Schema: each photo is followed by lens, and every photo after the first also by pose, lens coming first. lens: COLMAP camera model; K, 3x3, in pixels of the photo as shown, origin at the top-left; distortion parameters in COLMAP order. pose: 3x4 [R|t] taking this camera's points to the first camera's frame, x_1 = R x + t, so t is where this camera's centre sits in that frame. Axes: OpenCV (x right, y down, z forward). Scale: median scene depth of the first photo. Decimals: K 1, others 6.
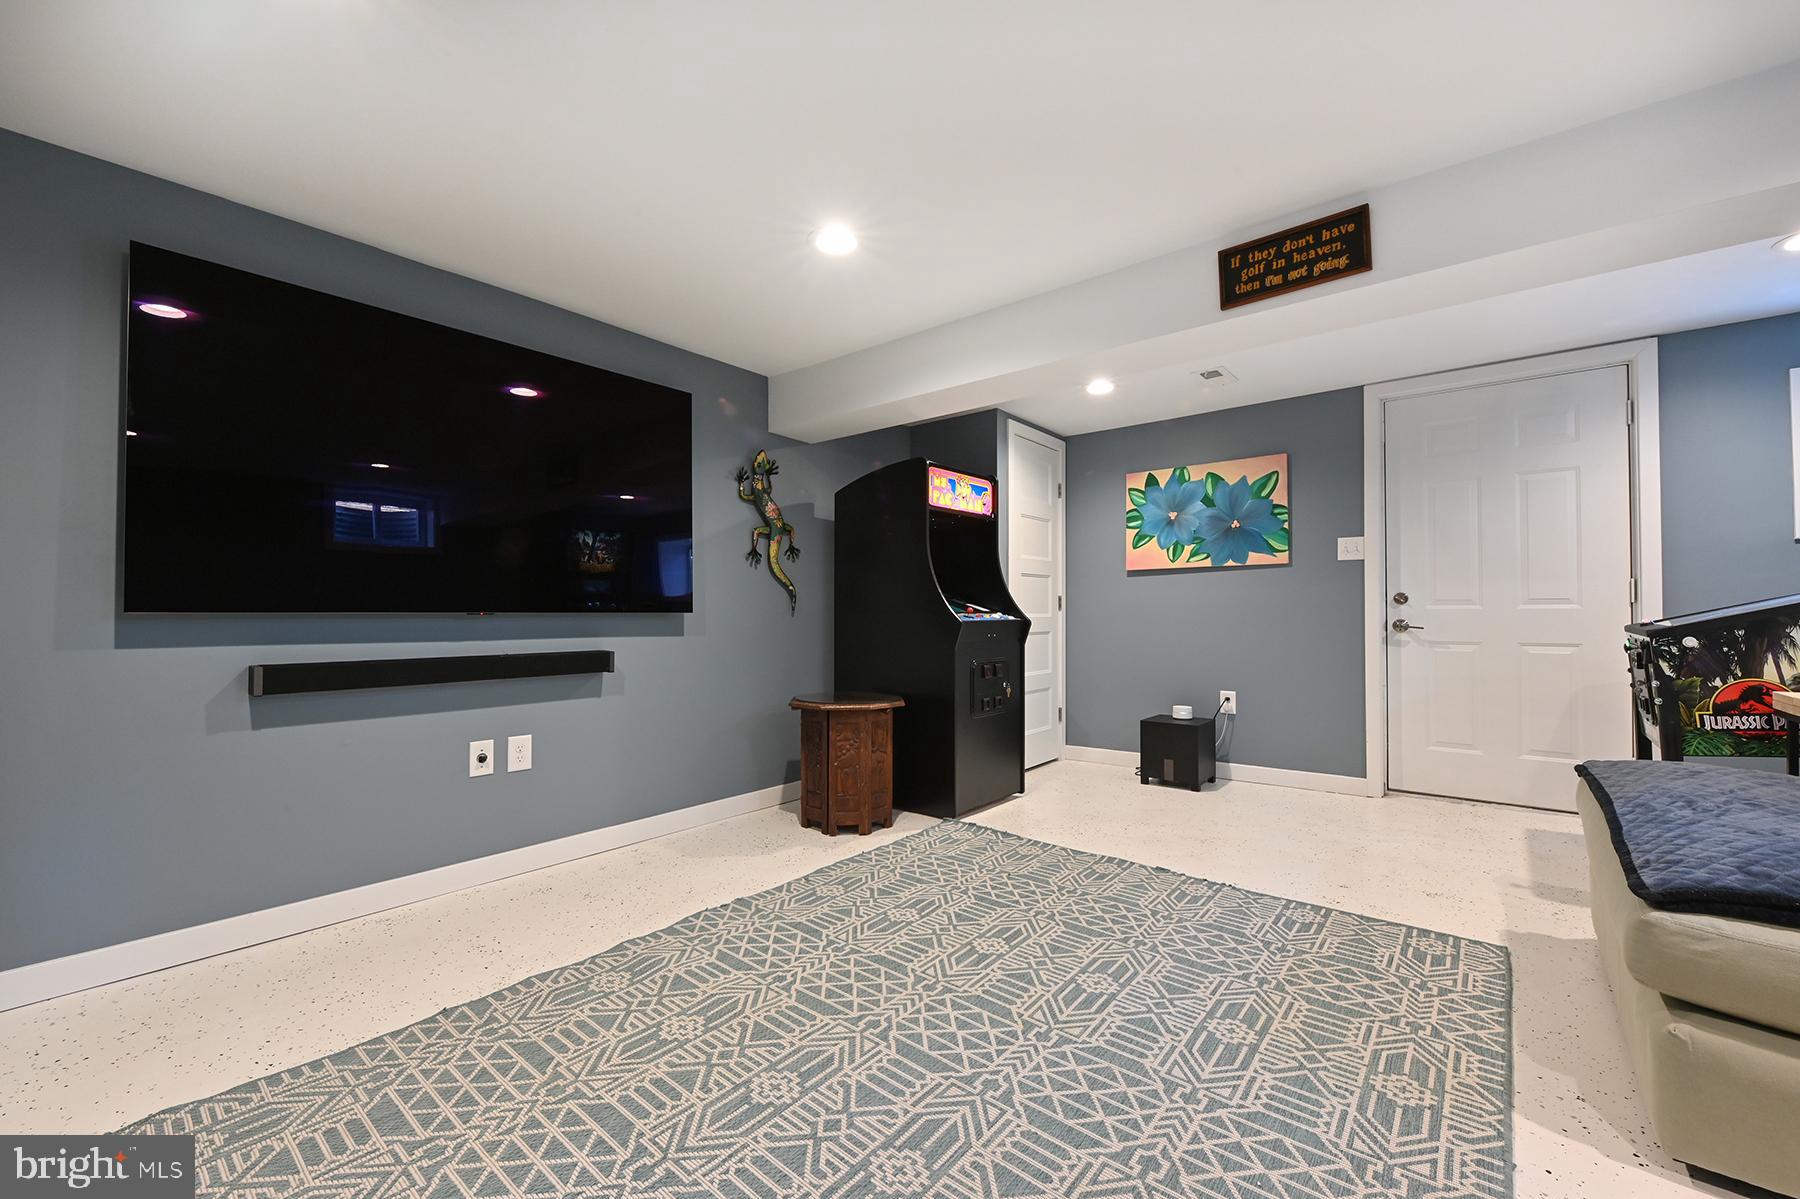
lens RADIAL K [[722.0, 0, 906.0], [0, 722.0, 603.3], [0, 0, 1]] dist [-0.004969, -0.002619]
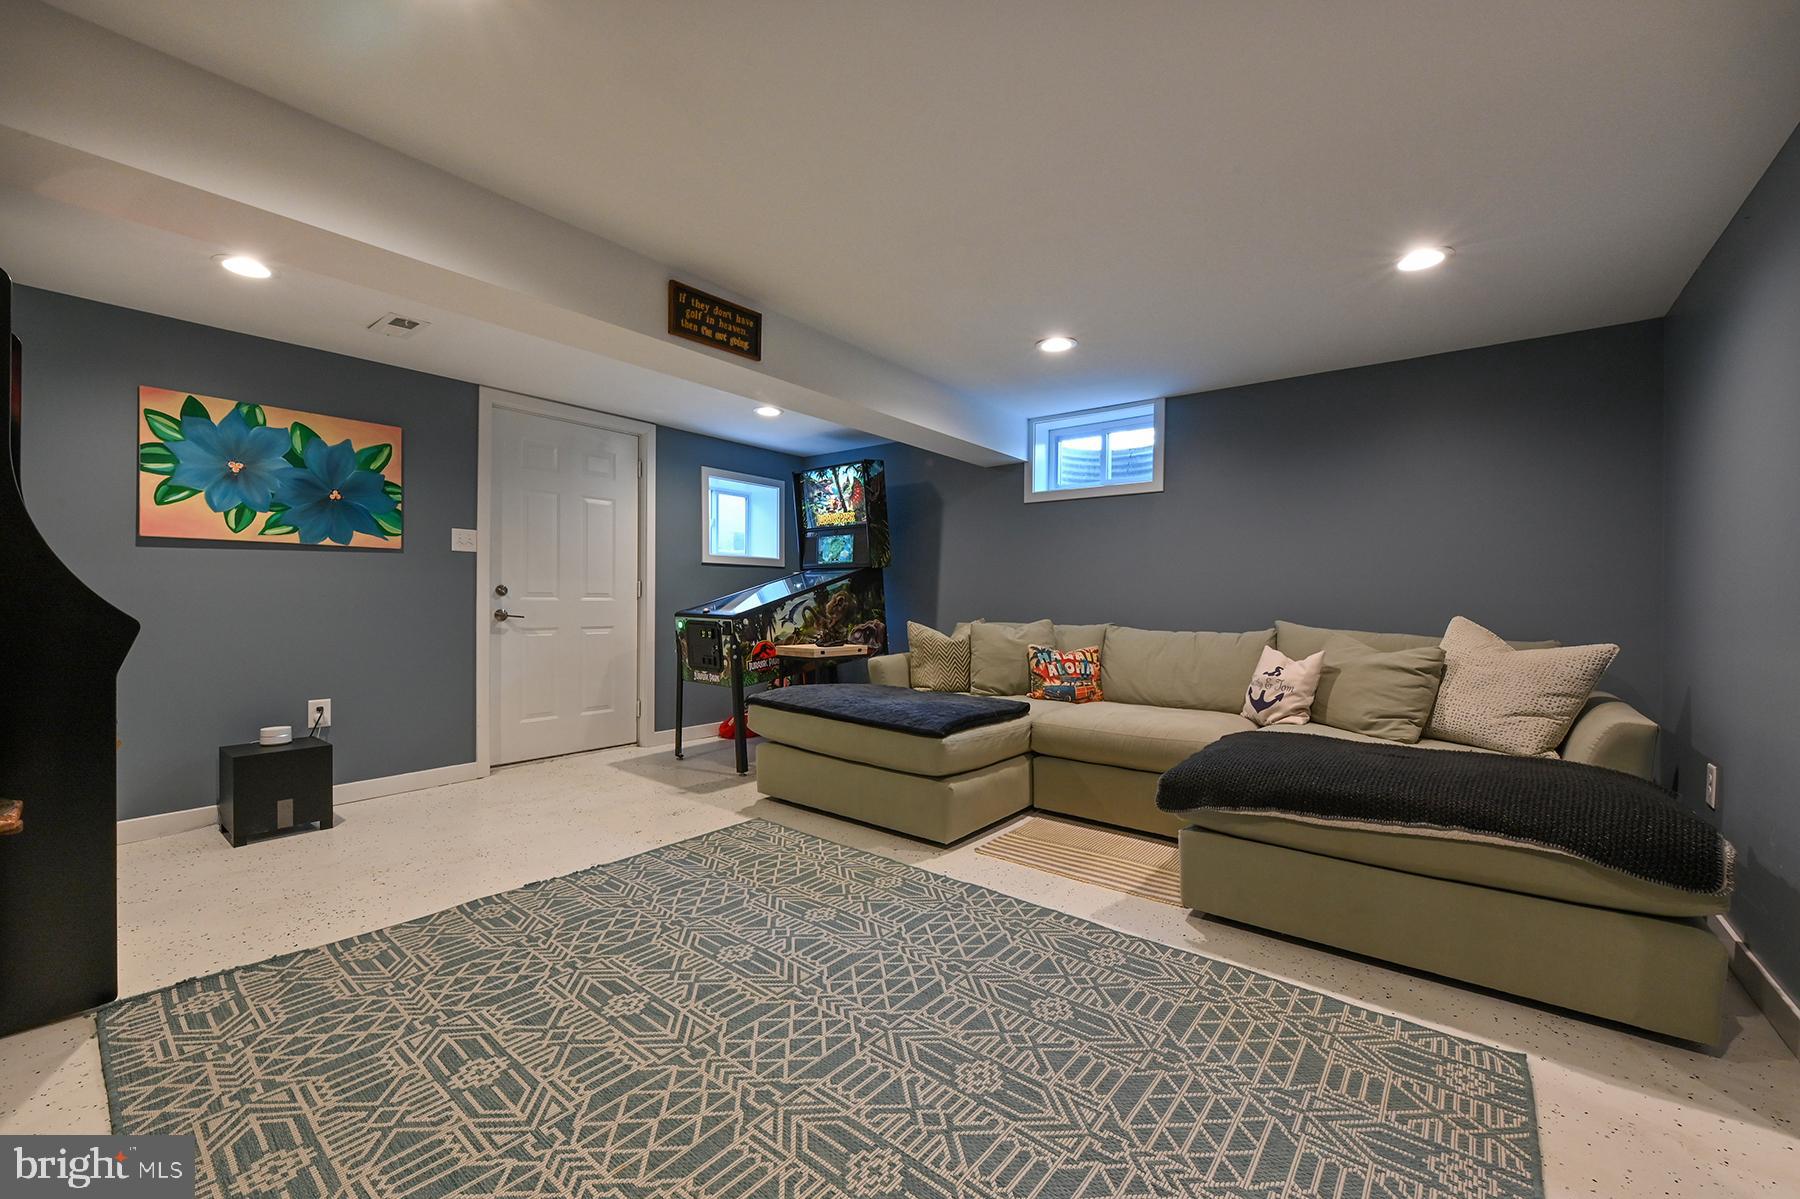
lens RADIAL K [[722.0, 0, 903.0], [0, 722.0, 602.7], [0, 0, 1]] dist [-0.004969, -0.002619]
pose [[-0.028497, 0.000582, 0.999594, -0.605931], [-0.018998, 0.999819, -0.001124, 0.002342], [-0.999413, -0.019022, -0.028481, 0.591488]]
